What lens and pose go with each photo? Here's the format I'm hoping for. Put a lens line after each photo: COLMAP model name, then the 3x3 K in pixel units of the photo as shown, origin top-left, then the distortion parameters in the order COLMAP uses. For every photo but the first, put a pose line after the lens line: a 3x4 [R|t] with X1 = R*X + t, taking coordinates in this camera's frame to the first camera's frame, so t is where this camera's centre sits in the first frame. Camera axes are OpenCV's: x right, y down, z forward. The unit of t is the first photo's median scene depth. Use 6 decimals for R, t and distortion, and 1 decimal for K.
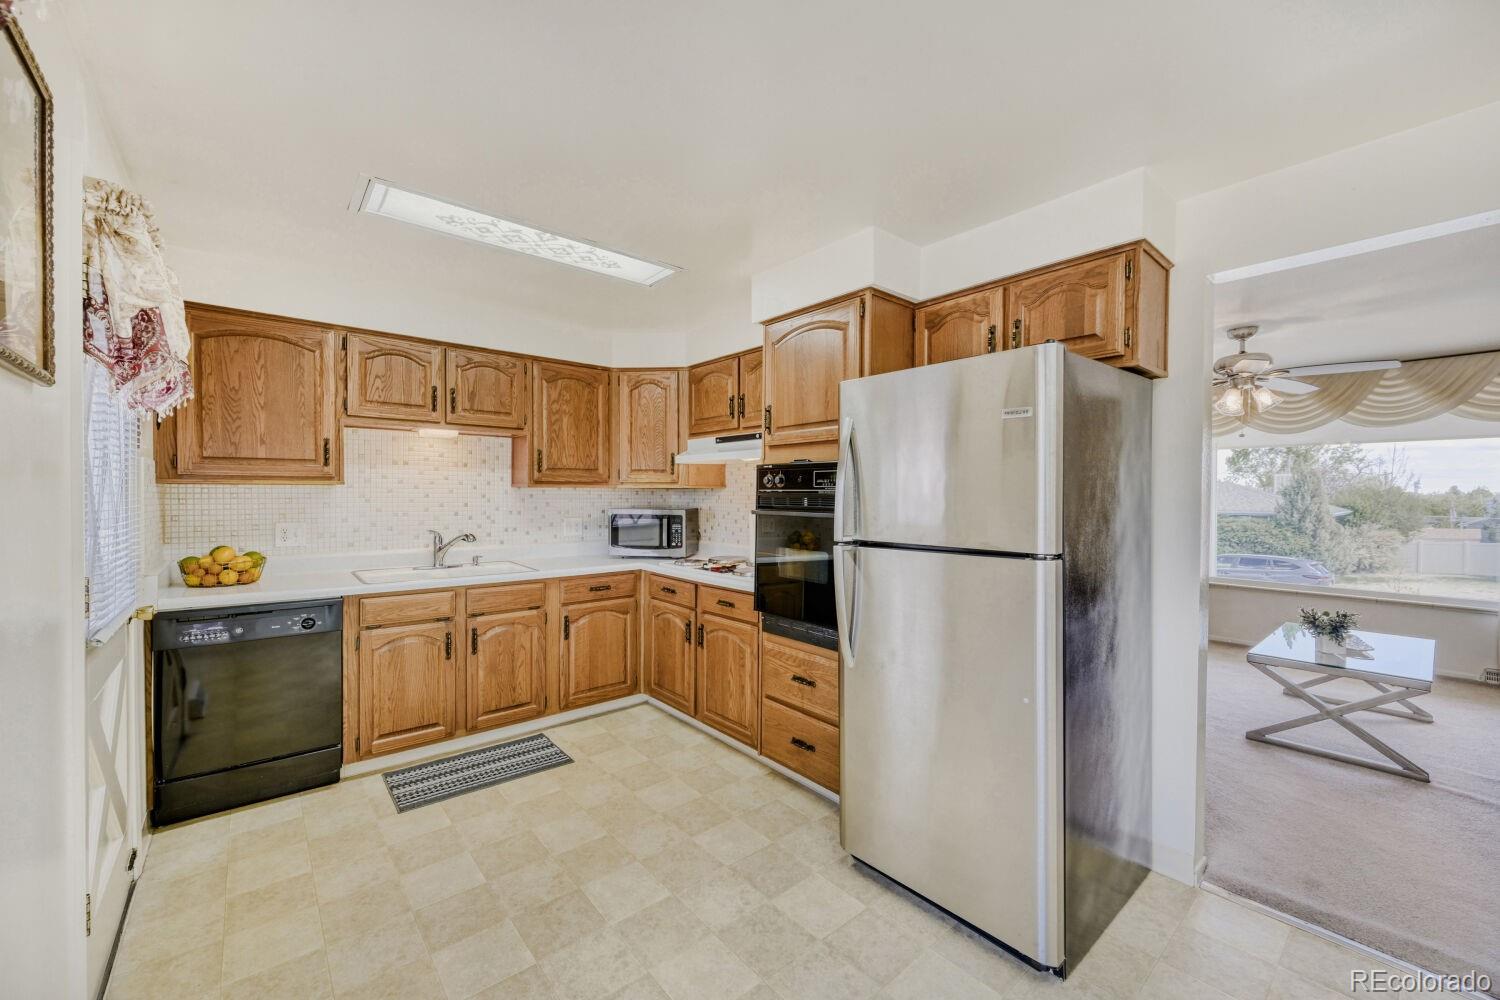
lens RADIAL K [[600.7, 0, 756.9], [0, 600.7, 500.0], [0, 0, 1]] dist [-0.003780, -0.000012]
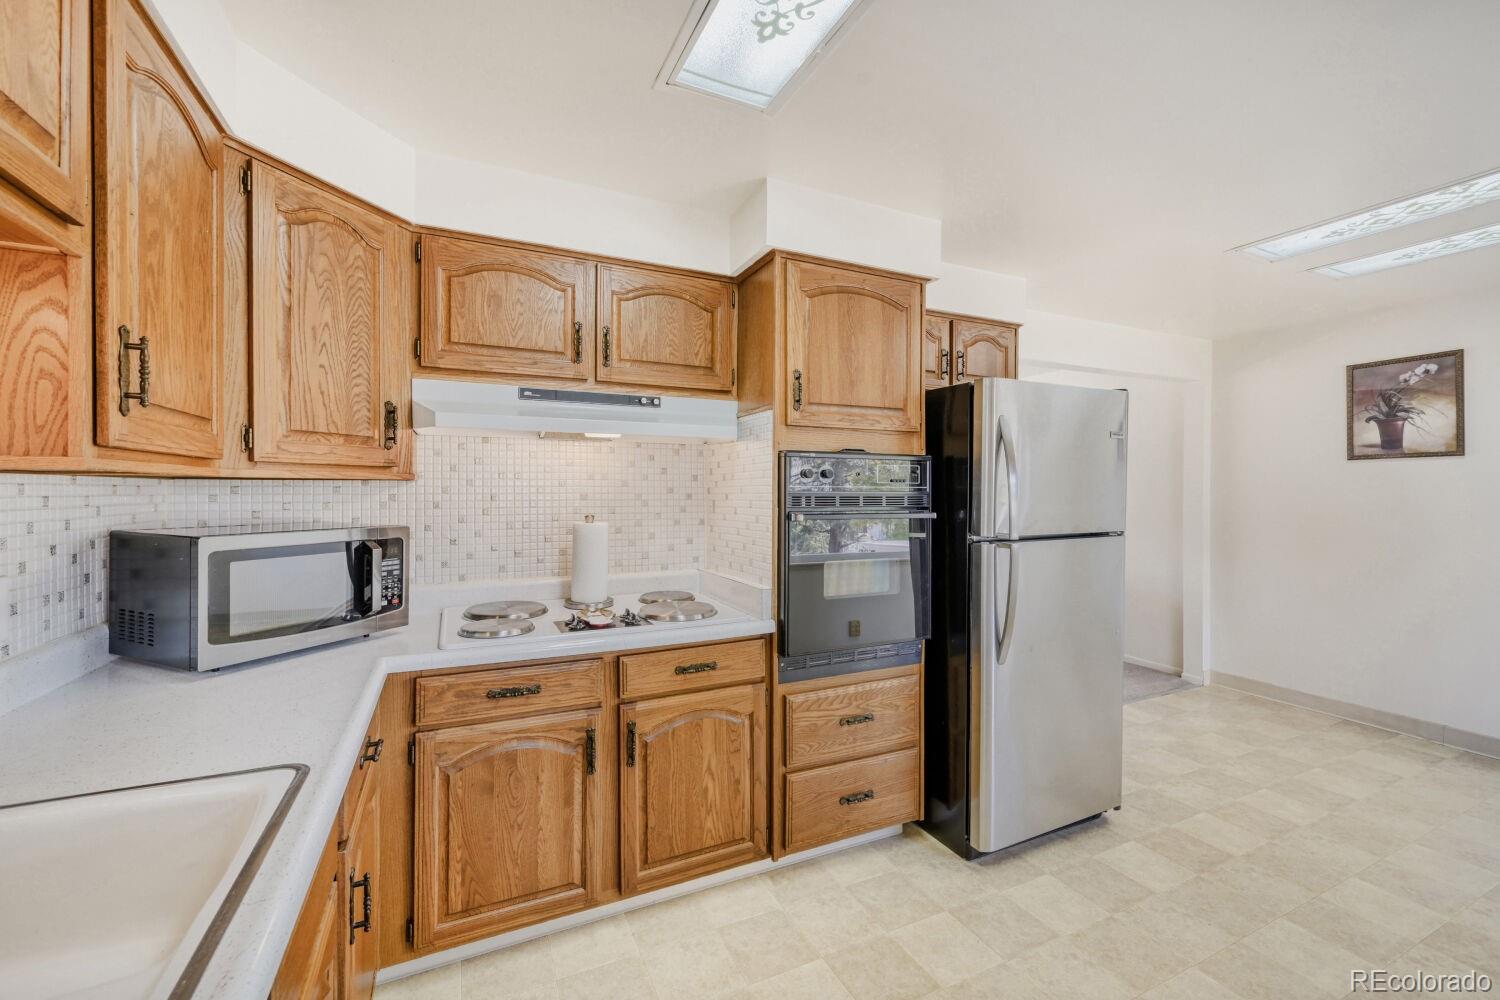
lens RADIAL K [[600.7, 0, 753.9], [0, 600.7, 495.4], [0, 0, 1]] dist [-0.003780, -0.000012]
pose [[0.263097, -0.010504, 0.964712, -0.644894], [0.009011, 0.999924, 0.008430, -0.011510], [-0.964727, 0.006475, 0.263171, 0.791636]]
